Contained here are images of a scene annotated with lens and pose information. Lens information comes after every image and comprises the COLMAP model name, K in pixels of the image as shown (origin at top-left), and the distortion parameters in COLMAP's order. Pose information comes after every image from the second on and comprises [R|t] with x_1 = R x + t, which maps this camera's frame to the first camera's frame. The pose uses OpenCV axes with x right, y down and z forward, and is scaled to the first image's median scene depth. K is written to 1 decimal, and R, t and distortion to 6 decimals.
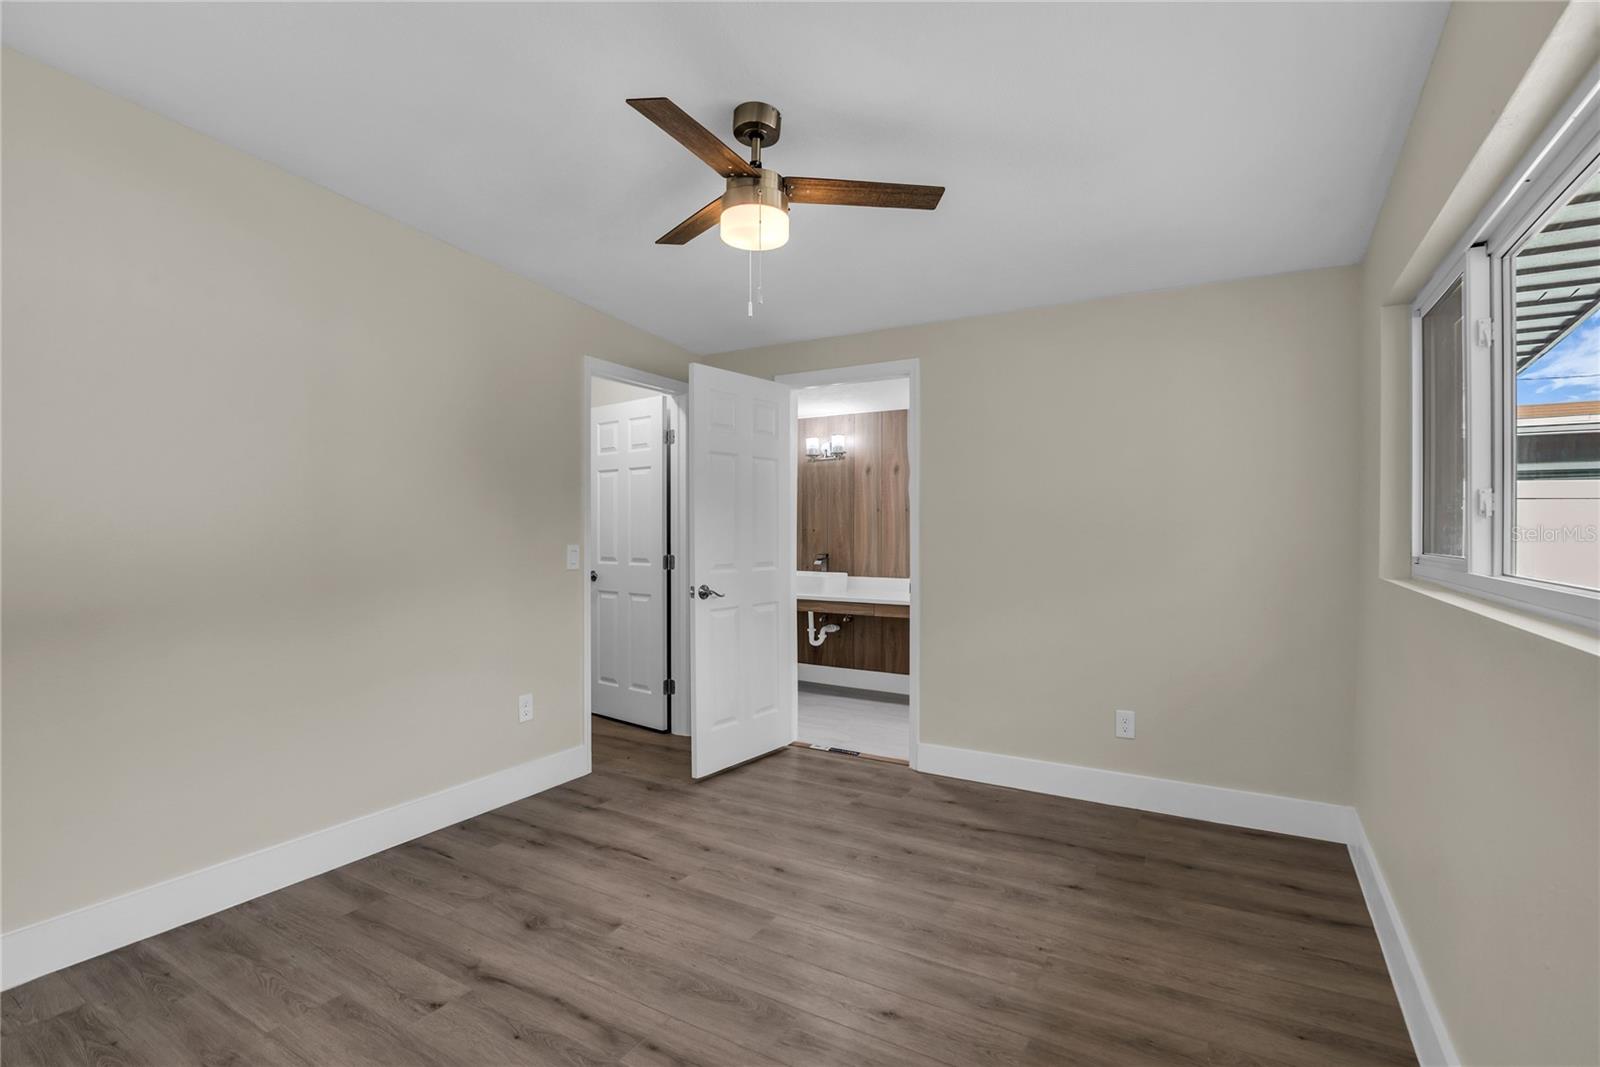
lens RADIAL K [[746.8, 0, 800.2], [0, 746.8, 529.4], [0, 0, 1]] dist [-0.021624, 0.000167]
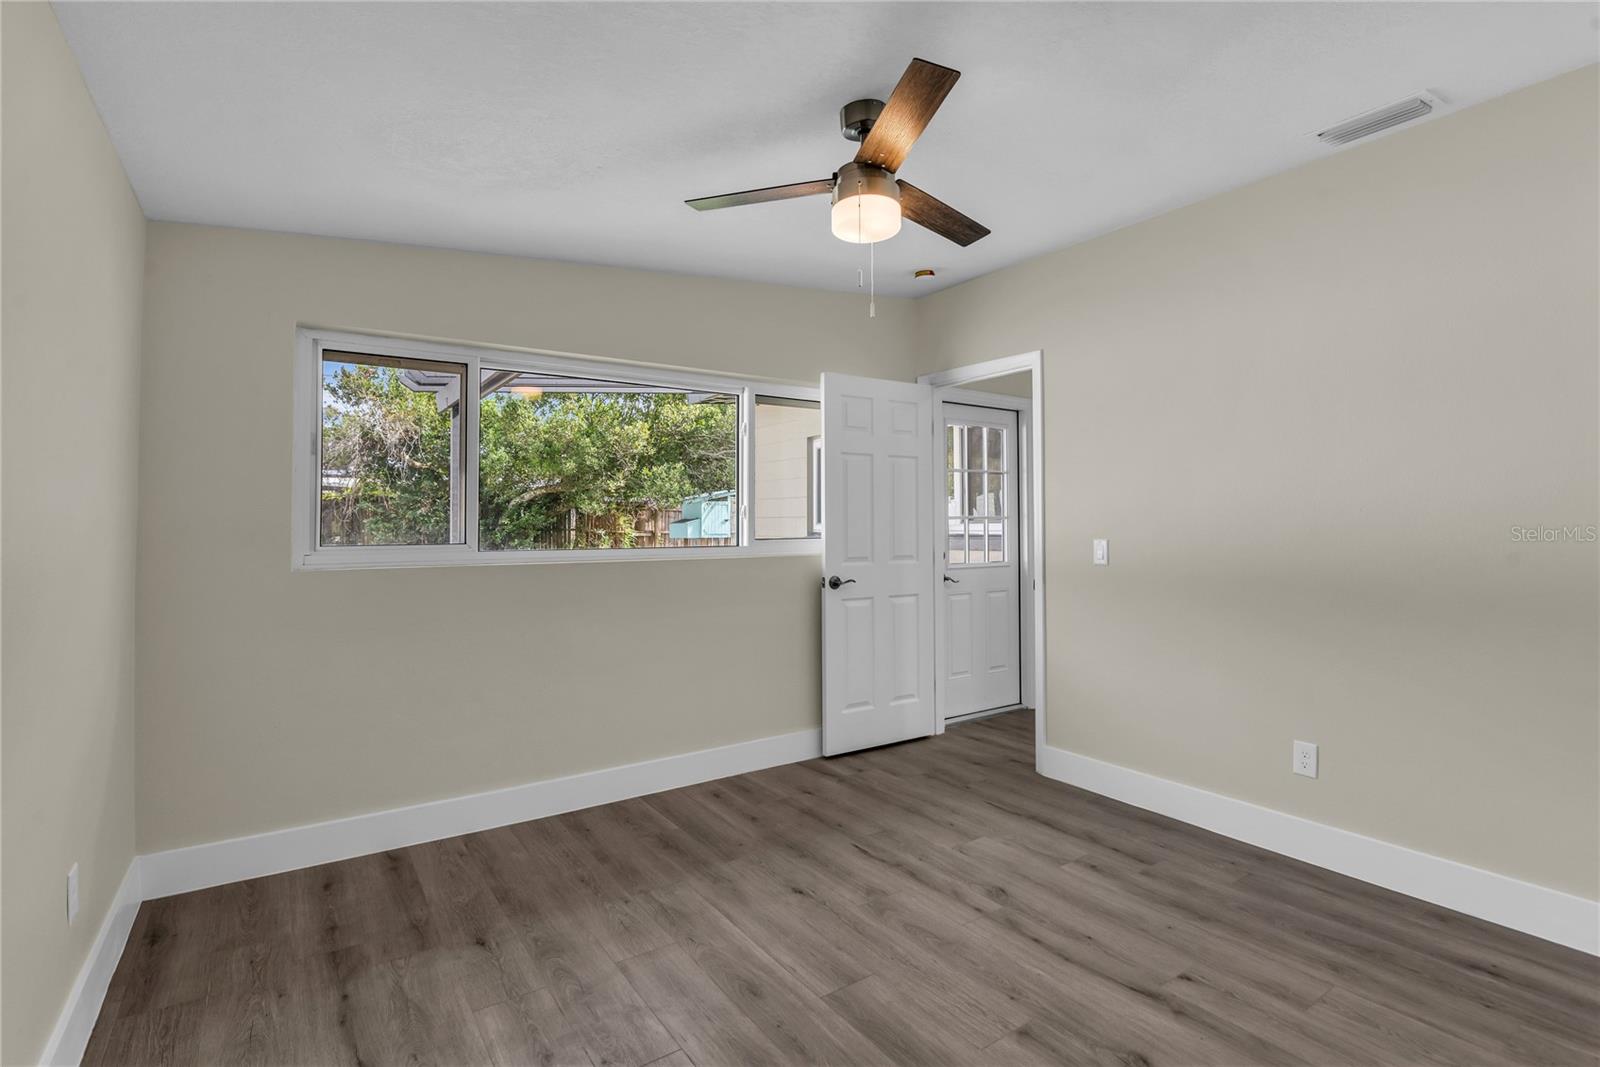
lens RADIAL K [[746.8, 0, 800.2], [0, 746.8, 529.4], [0, 0, 1]] dist [-0.021624, 0.000167]
pose [[-0.905994, -0.000070, 0.423290, -0.377552], [0.003680, 0.999961, 0.008041, -0.001655], [-0.423274, 0.008842, -0.905958, 1.861400]]
